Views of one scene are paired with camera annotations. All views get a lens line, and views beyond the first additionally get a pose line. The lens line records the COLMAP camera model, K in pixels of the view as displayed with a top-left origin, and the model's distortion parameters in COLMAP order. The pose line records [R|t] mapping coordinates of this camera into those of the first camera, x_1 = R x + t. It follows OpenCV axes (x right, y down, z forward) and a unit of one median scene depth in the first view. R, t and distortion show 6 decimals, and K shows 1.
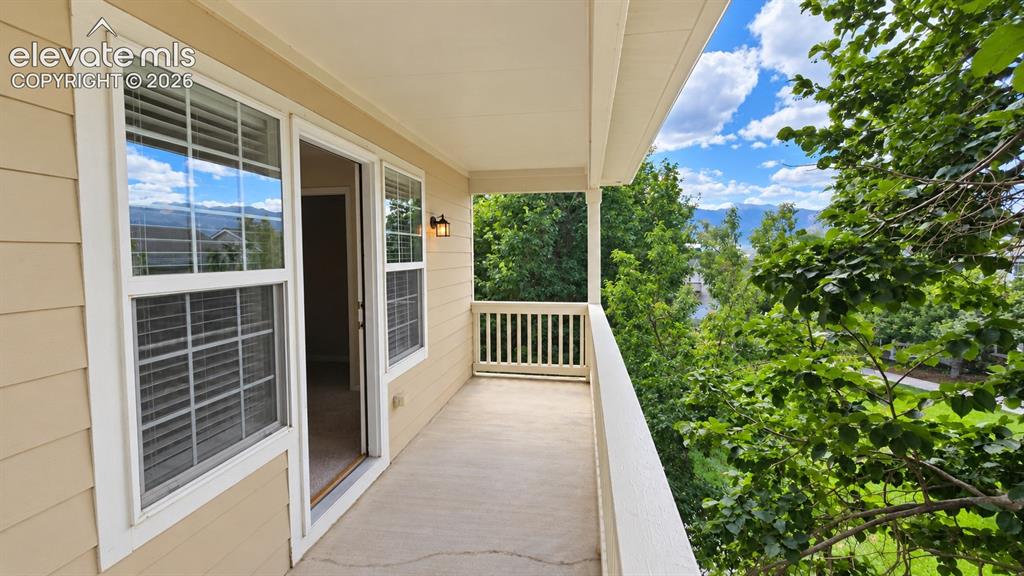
lens RADIAL K [[431.8, 0, 510.5], [0, 431.8, 283.4], [0, 0, 1]] dist [0.000792, 0.000257]
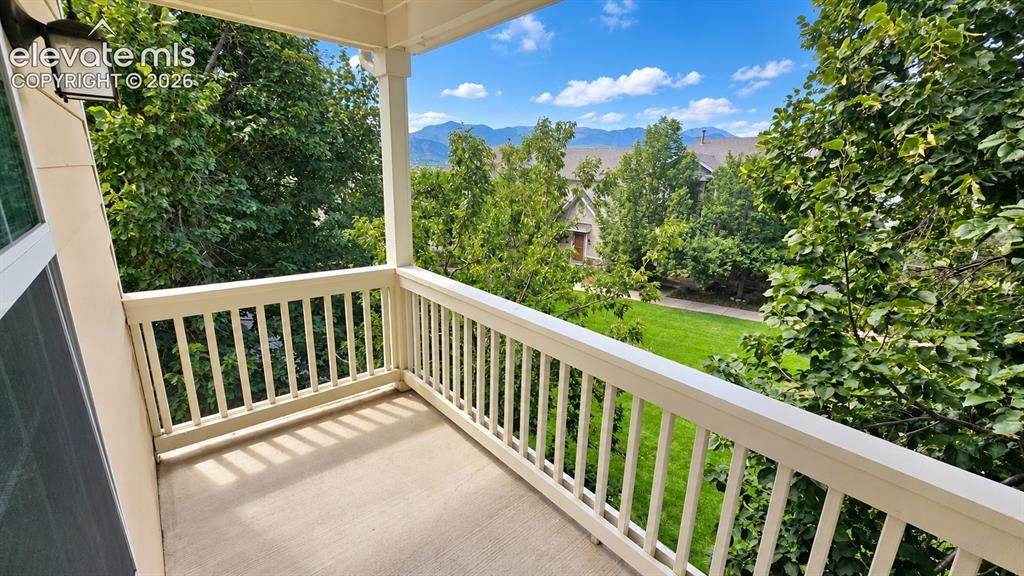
lens RADIAL K [[431.8, 0, 510.5], [0, 431.8, 283.4], [0, 0, 1]] dist [0.000792, 0.000257]
pose [[0.643183, -0.178698, 0.744569, -0.150810], [0.025938, 0.976914, 0.212055, -0.043818], [-0.765273, -0.117077, 0.632969, 0.493635]]
